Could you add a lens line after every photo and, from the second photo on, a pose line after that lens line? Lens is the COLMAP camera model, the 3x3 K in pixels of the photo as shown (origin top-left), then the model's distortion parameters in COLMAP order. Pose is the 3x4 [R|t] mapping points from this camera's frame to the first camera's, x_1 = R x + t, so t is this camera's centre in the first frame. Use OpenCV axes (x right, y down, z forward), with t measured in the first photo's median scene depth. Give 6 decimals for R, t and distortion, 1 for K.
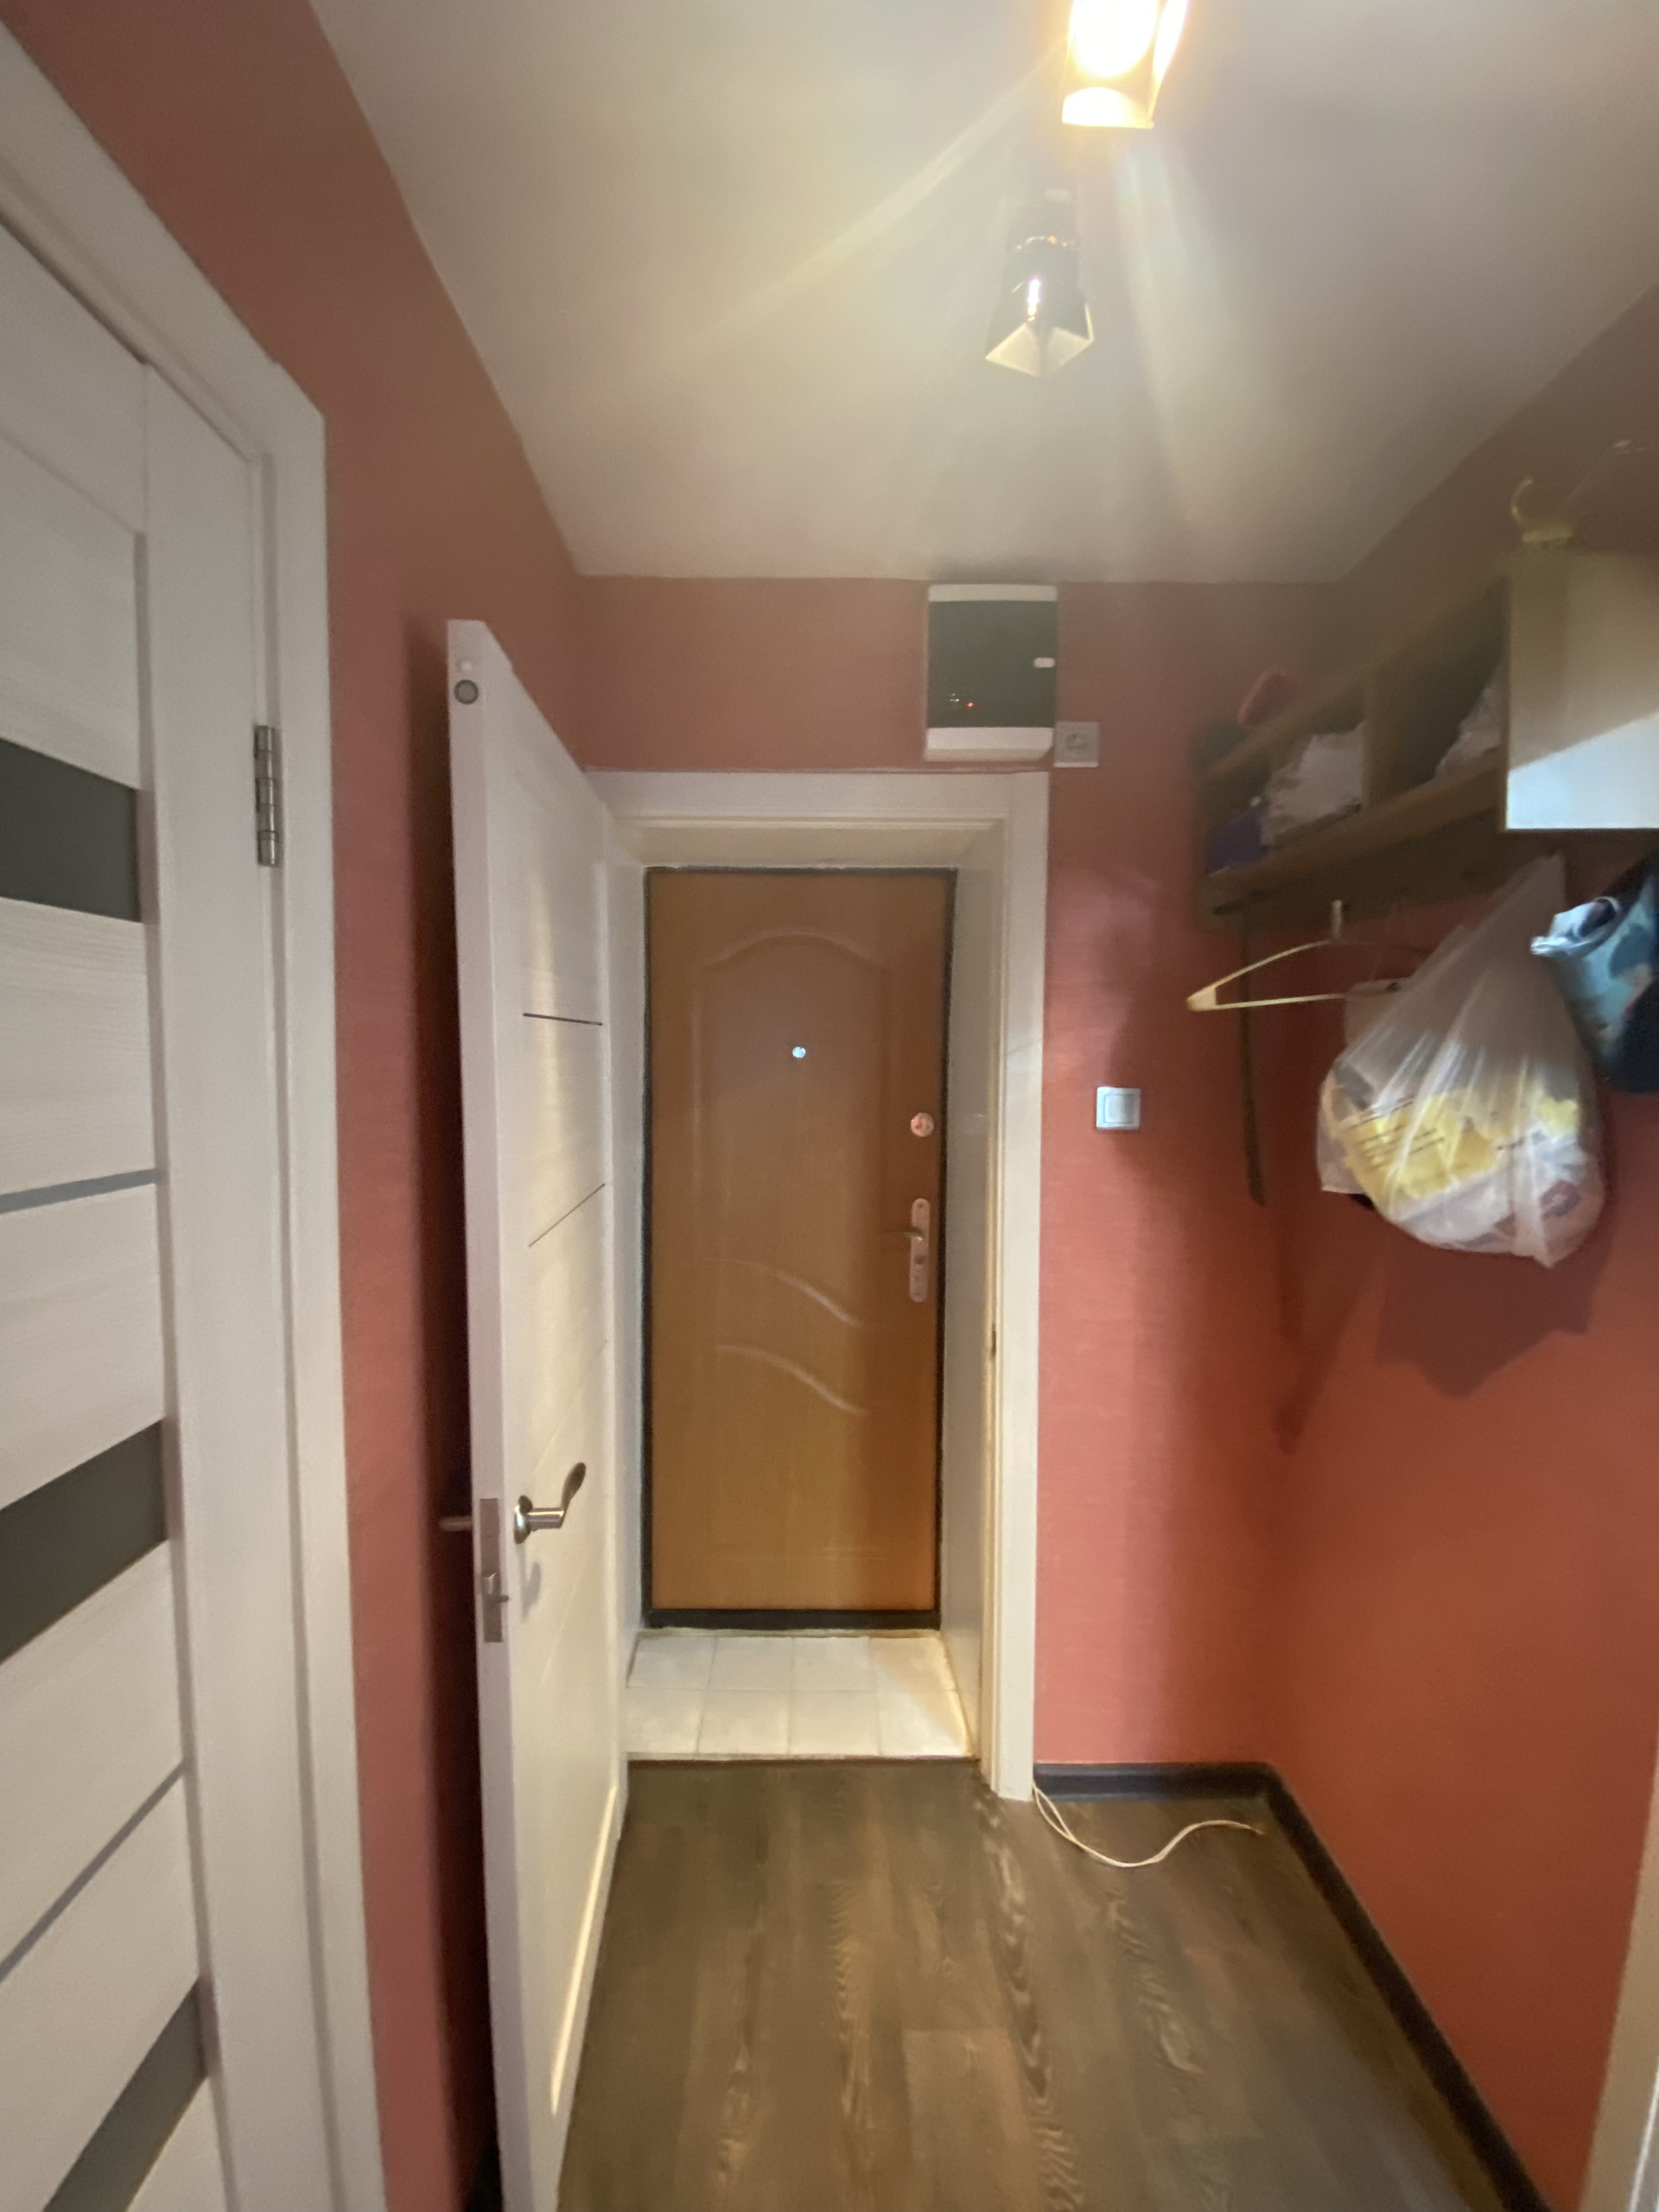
lens RADIAL K [[883.8, 0, 823.2], [0, 883.8, 1106.8], [0, 0, 1]] dist [0.017098, -0.017781]
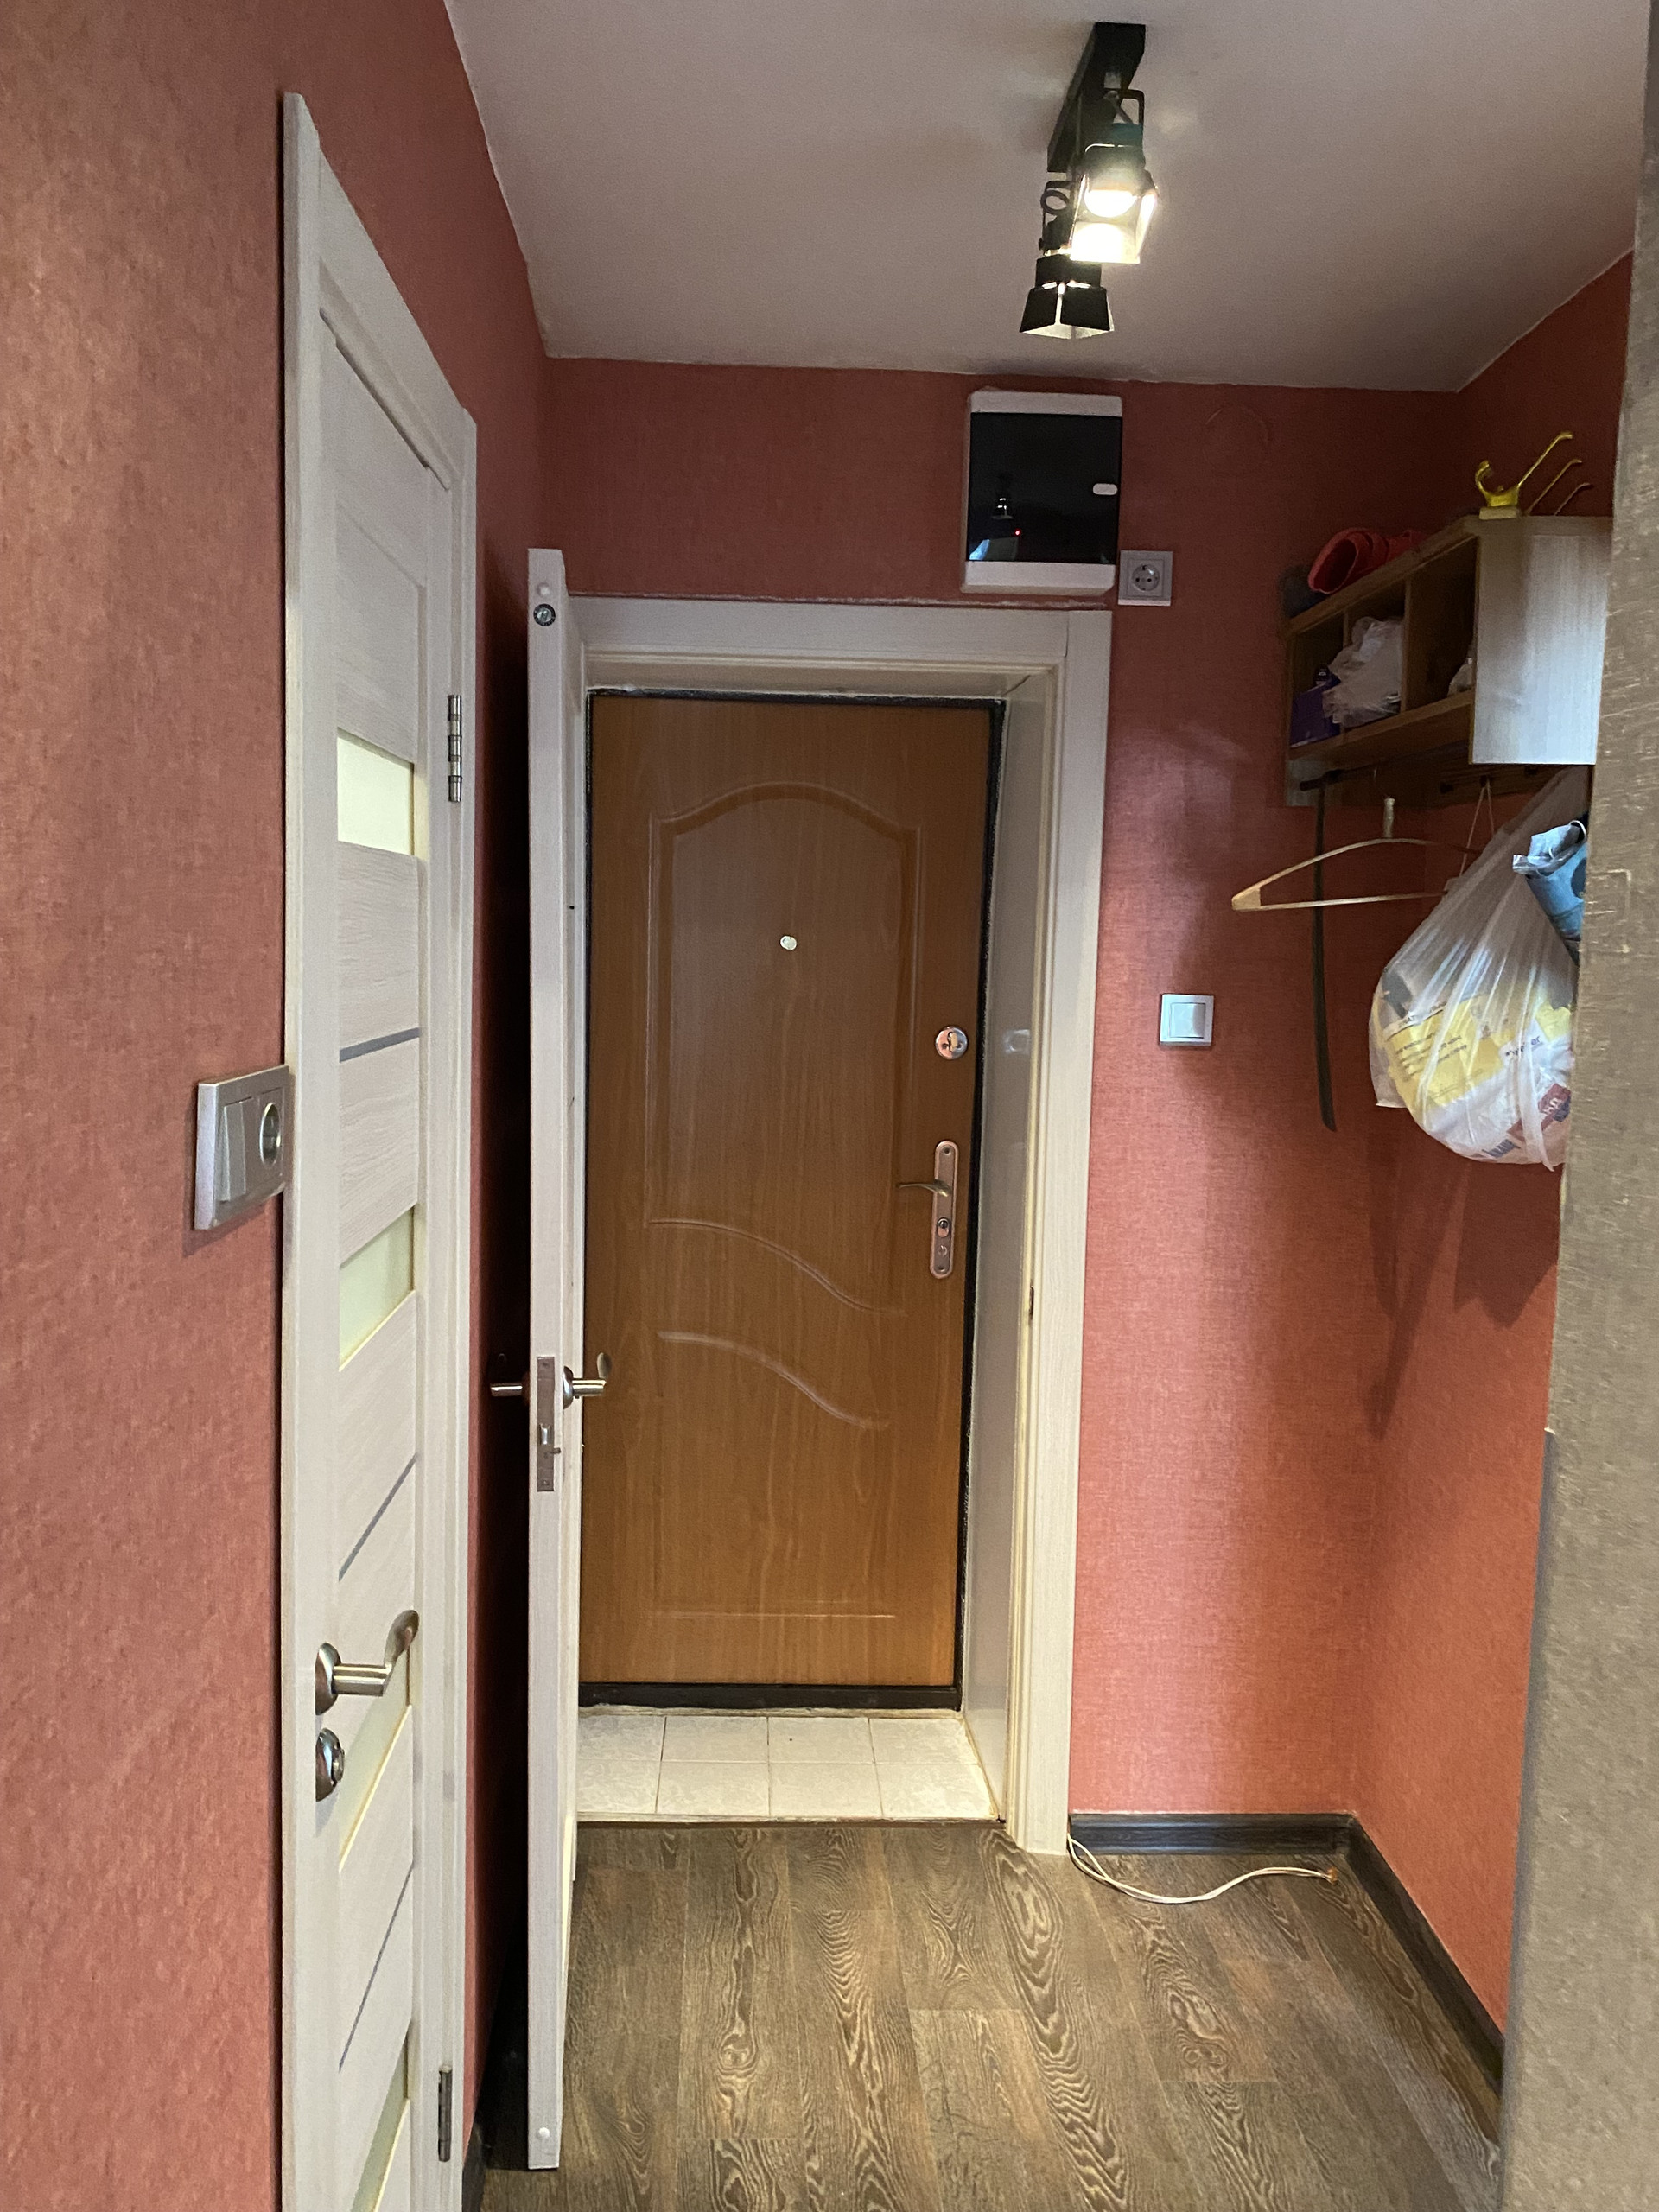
lens RADIAL K [[1746.5, 0, 829.5], [0, 1746.5, 1106.0], [0, 0, 1]] dist [0.057436, -0.143605]
pose [[0.999028, 0.016372, 0.040915, -0.073001], [-0.017882, 0.999162, 0.036809, 0.031138], [-0.040278, -0.037505, 0.998484, -0.688553]]
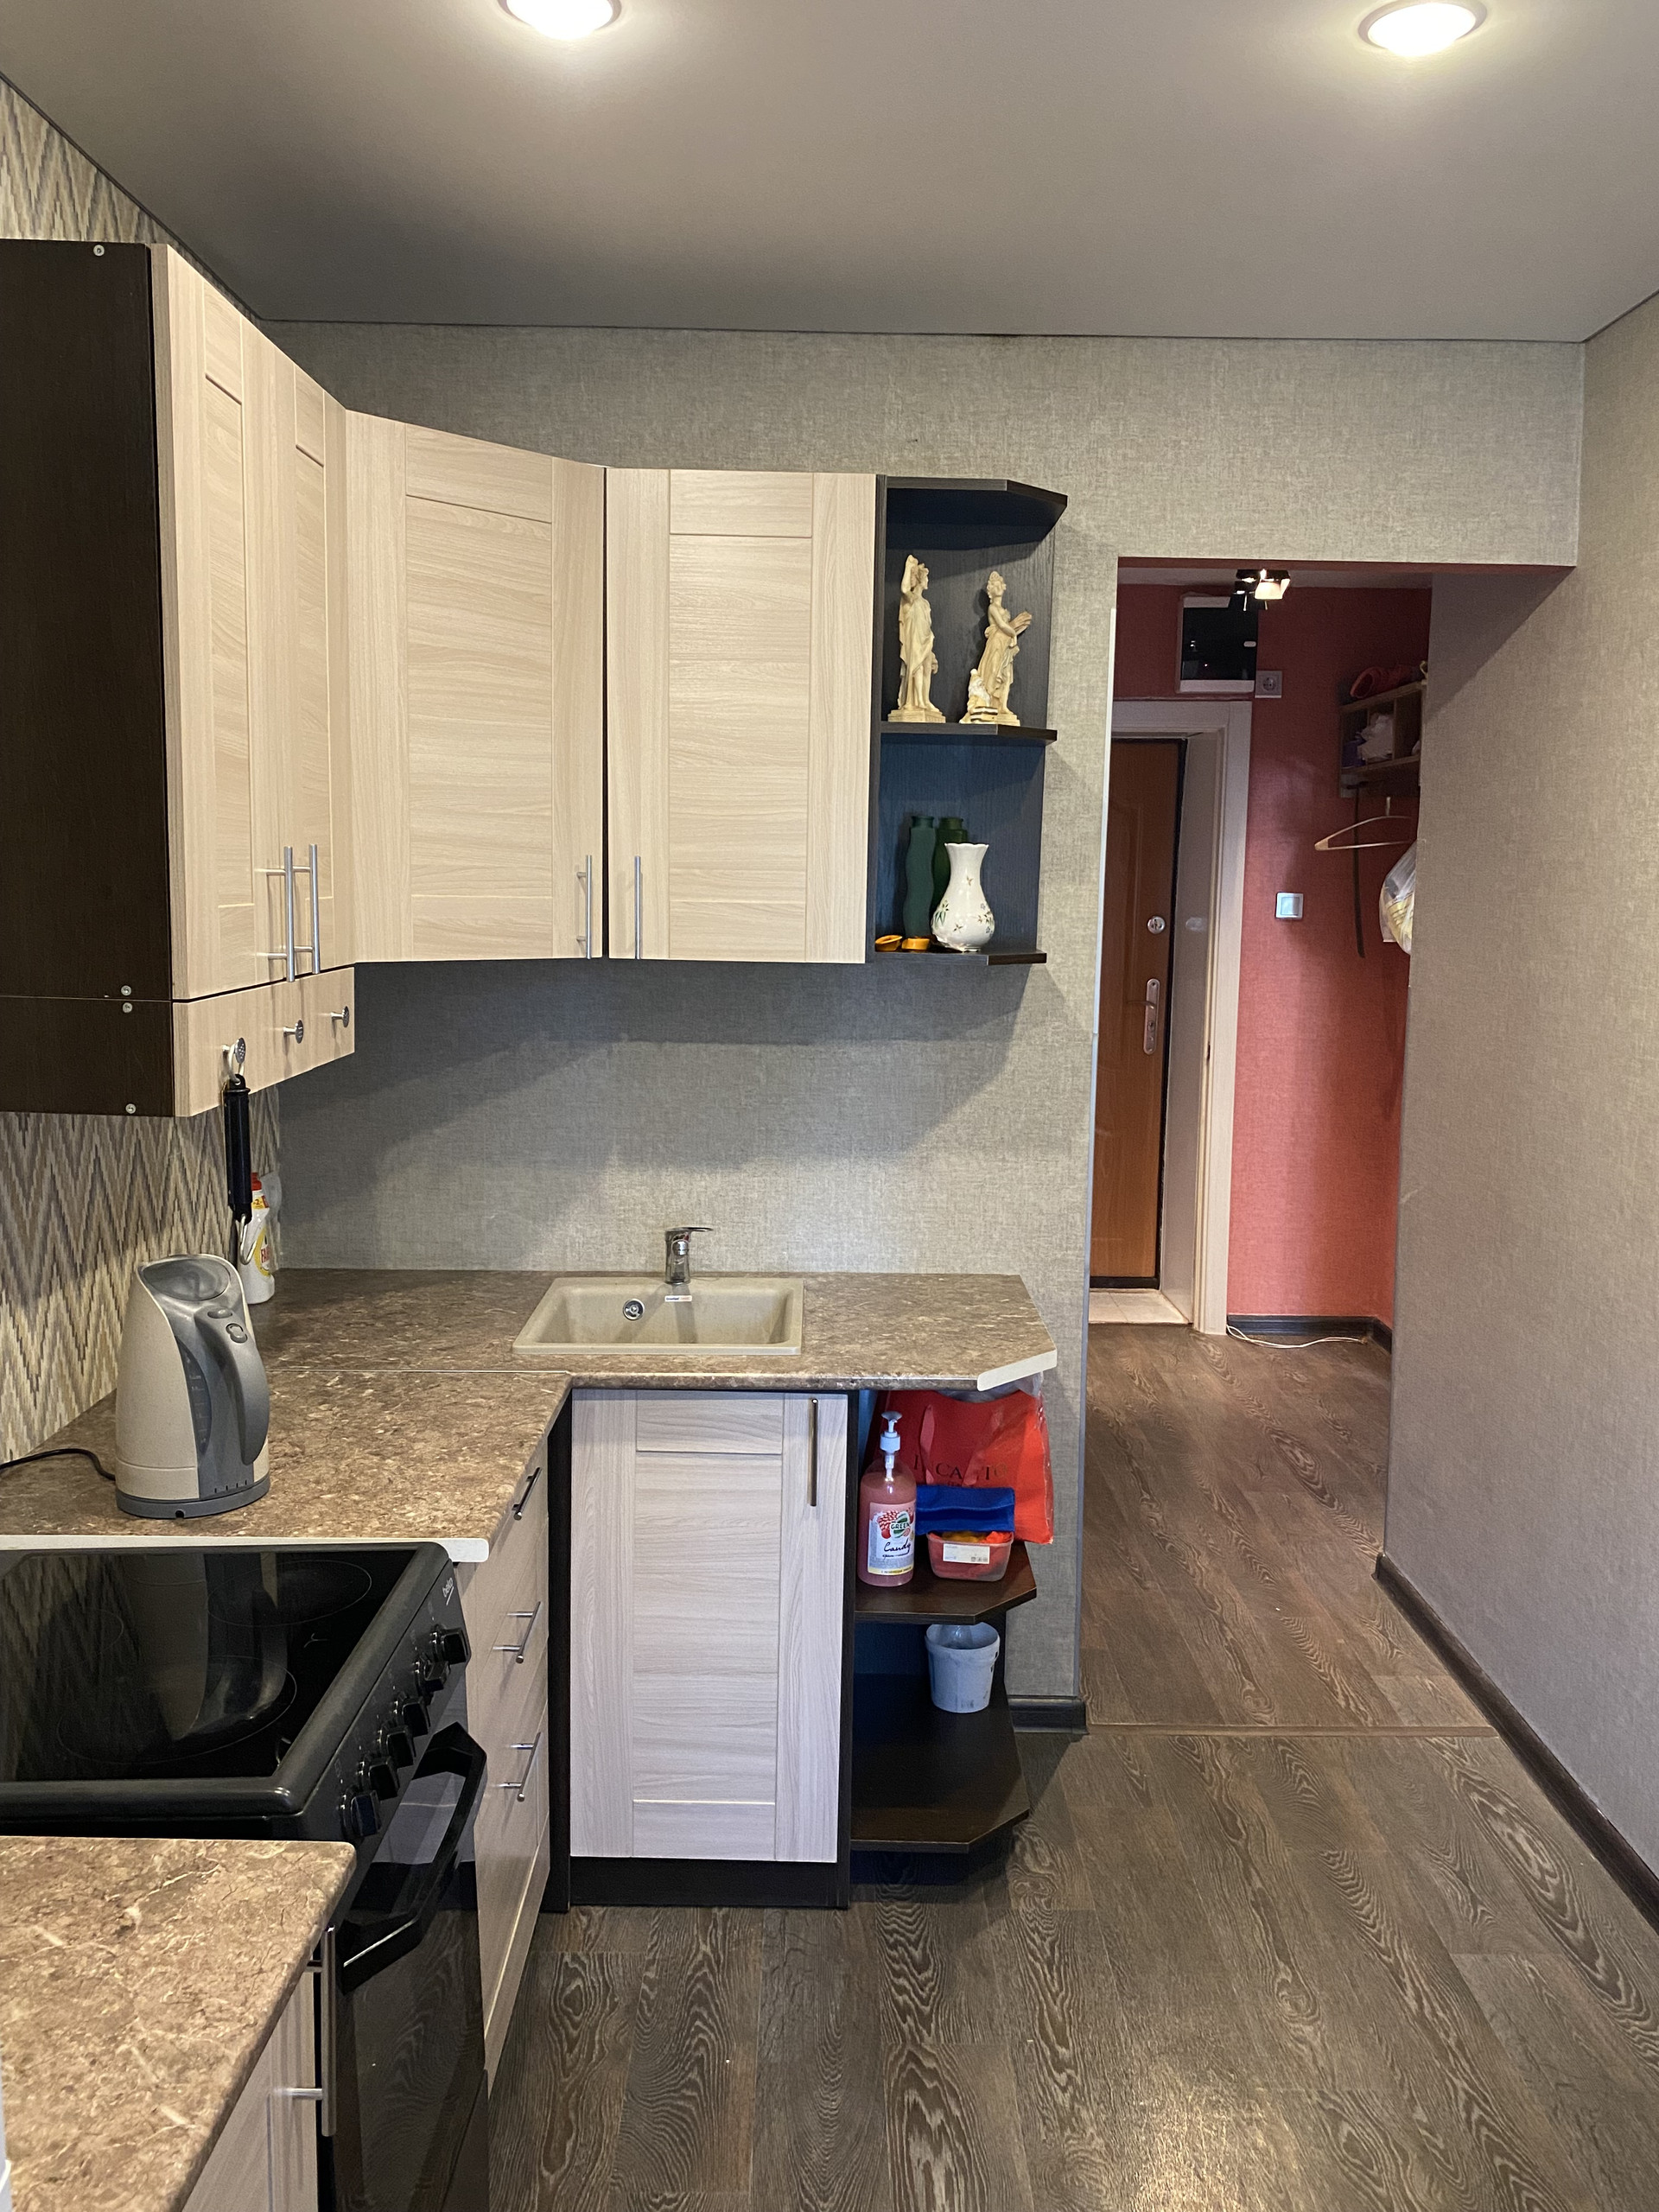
lens RADIAL K [[1689.7, 0, 829.5], [0, 1689.7, 1106.0], [0, 0, 1]] dist [0.004910, -0.002537]
pose [[0.999976, 0.006898, 0.001168, -0.568734], [-0.006964, 0.997364, 0.072231, 0.165148], [-0.000666, -0.072237, 0.997387, -2.353720]]
